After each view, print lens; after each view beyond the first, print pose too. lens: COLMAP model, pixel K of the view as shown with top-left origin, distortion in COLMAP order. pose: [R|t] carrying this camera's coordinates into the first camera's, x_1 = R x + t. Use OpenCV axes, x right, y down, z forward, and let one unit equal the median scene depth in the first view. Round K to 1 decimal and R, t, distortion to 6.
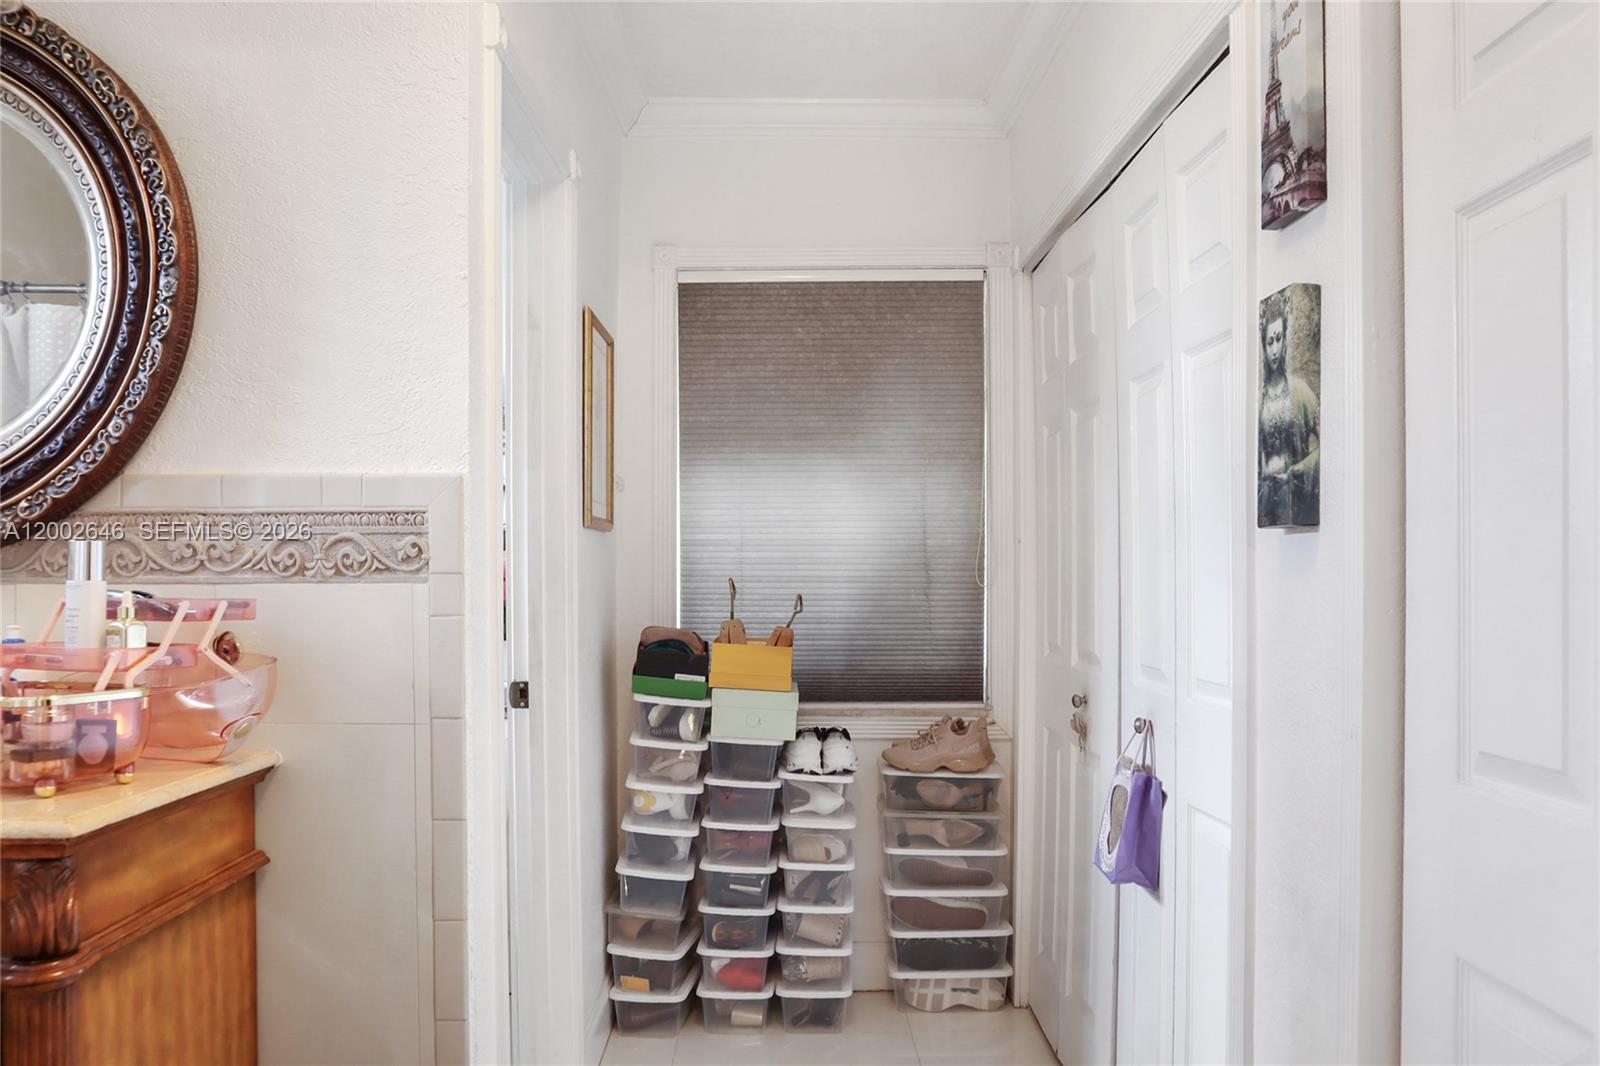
lens RADIAL K [[1117.2, 0, 801.8], [0, 1117.2, 543.3], [0, 0, 1]] dist [-0.089432, 0.007729]
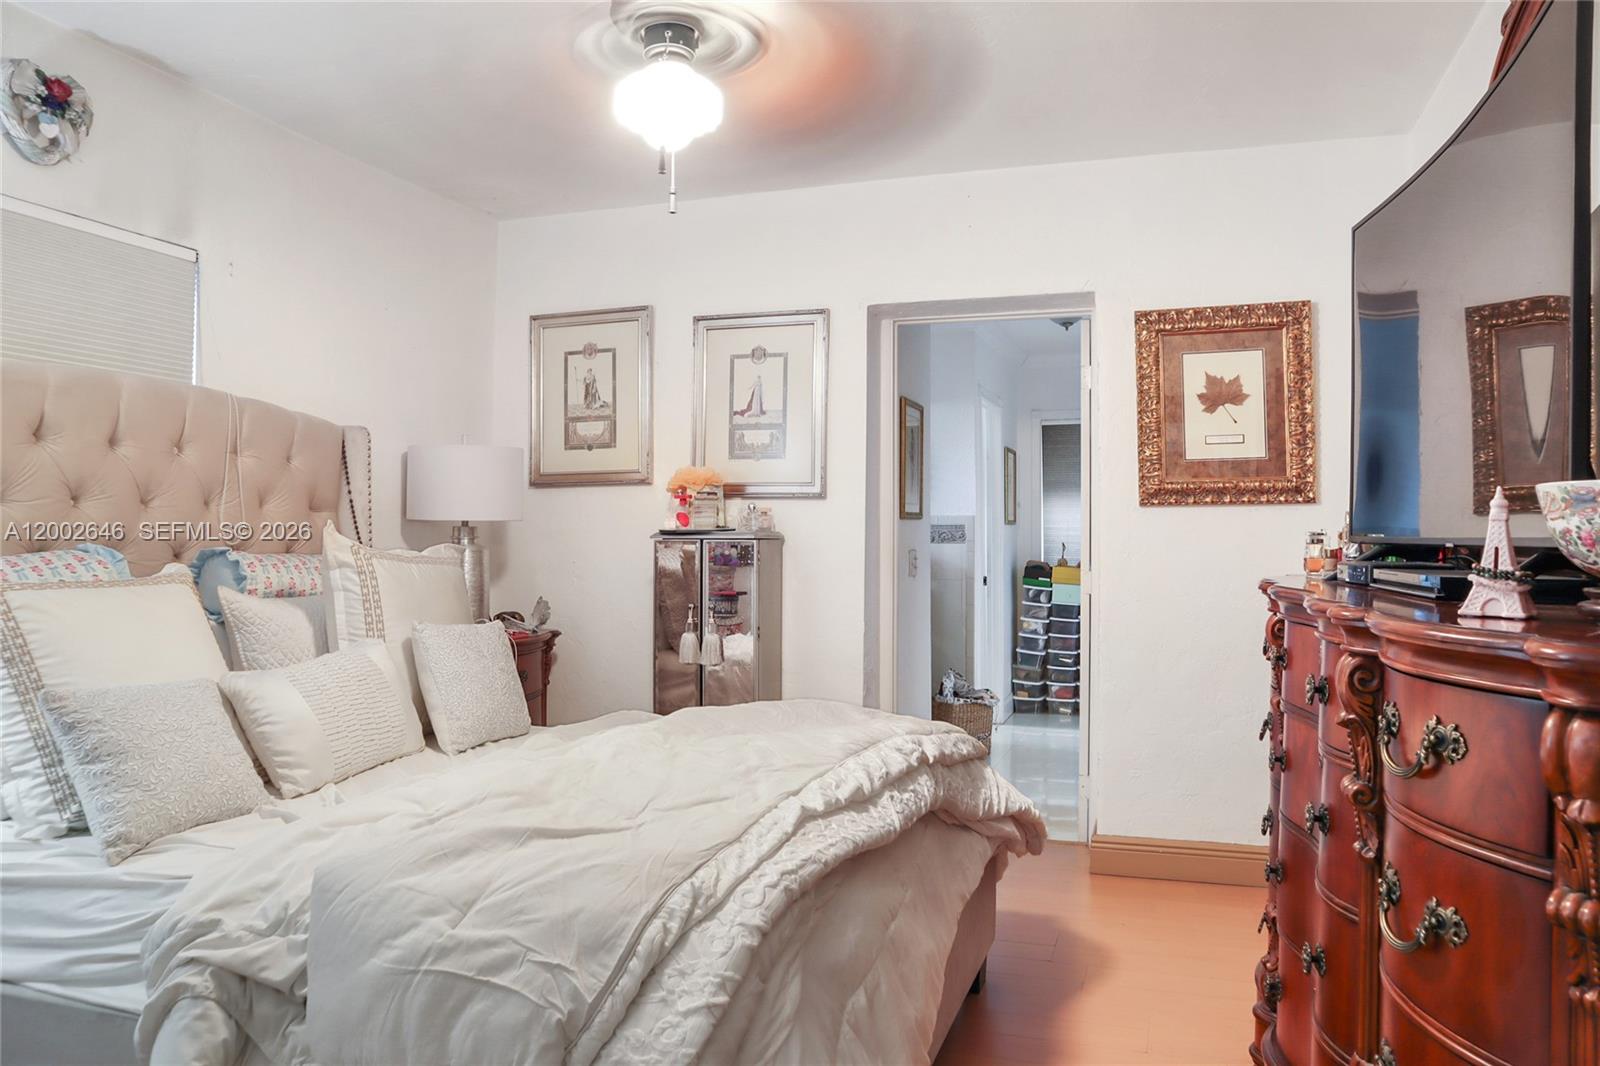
lens RADIAL K [[1117.2, 0, 799.3], [0, 1117.2, 526.3], [0, 0, 1]] dist [-0.089432, 0.007729]
pose [[0.931894, 0.003645, -0.362712, 0.318959], [0.003297, 0.999823, 0.018519, -0.058838], [0.362716, -0.018454, 0.931717, -1.699599]]
